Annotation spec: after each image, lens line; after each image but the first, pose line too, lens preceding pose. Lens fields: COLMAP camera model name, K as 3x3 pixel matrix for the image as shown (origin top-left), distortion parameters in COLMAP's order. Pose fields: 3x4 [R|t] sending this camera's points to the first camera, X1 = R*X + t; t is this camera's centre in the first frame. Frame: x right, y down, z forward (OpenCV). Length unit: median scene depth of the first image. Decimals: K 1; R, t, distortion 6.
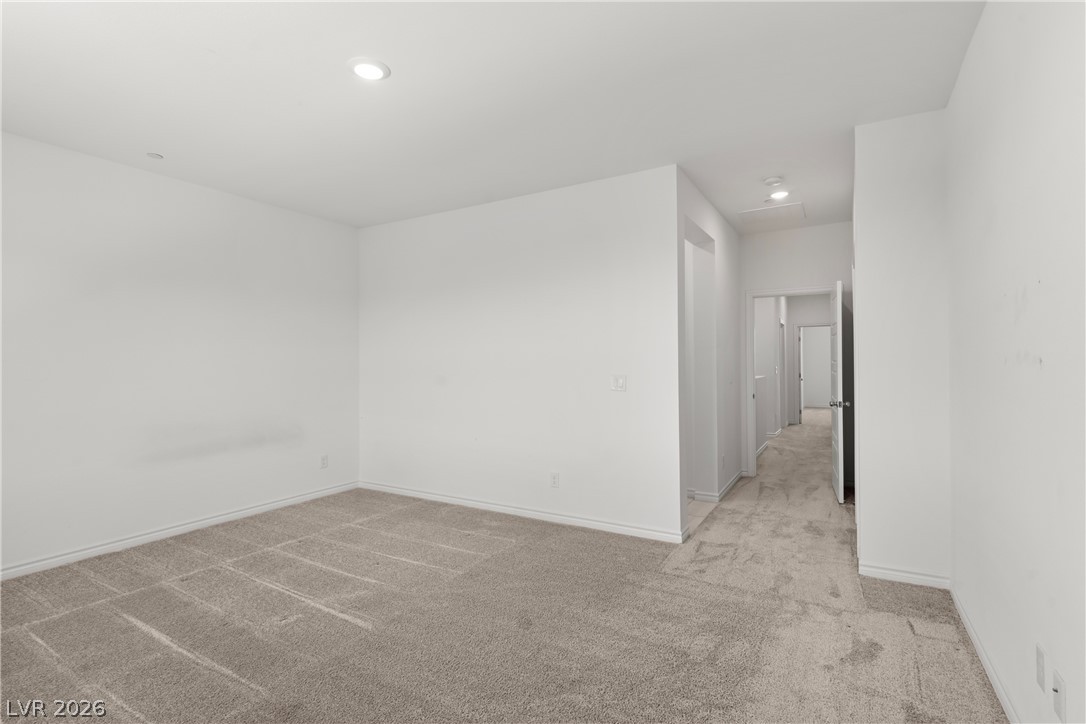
lens RADIAL K [[516.0, 0, 547.0], [0, 516.0, 358.4], [0, 0, 1]] dist [0.001611, 0.000191]
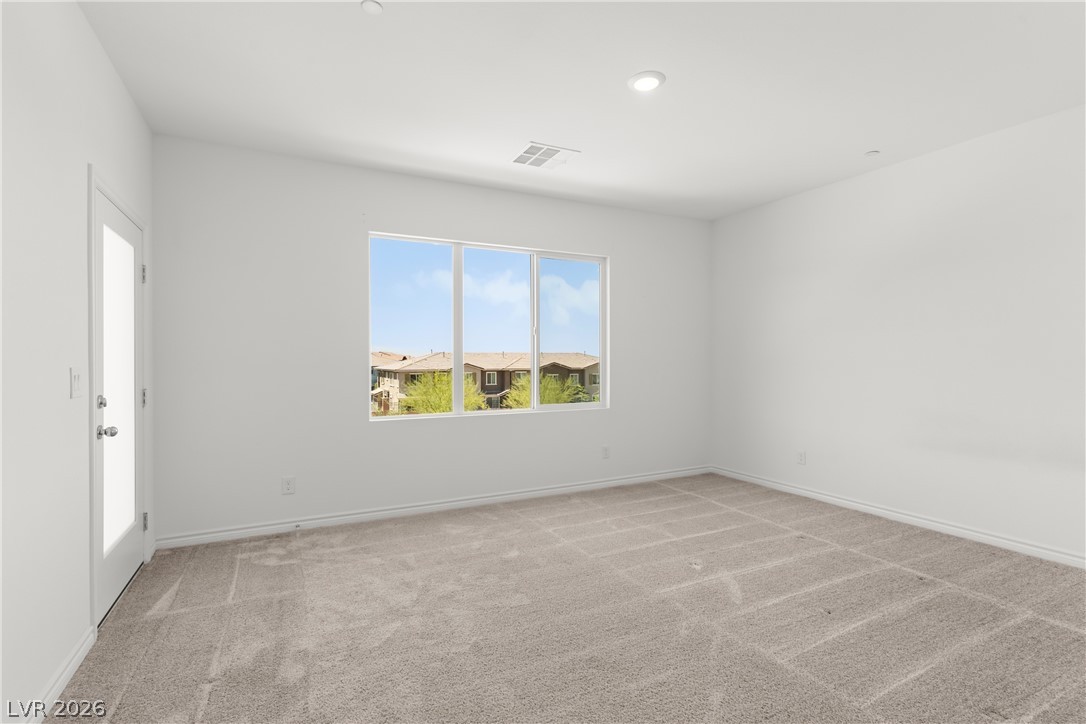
lens RADIAL K [[516.0, 0, 547.0], [0, 516.0, 358.4], [0, 0, 1]] dist [0.001611, 0.000191]
pose [[-0.533047, 0.007882, -0.846049, 0.576497], [0.012664, 0.999919, 0.001337, 0.020674], [0.845991, -0.010002, -0.533104, 1.143705]]
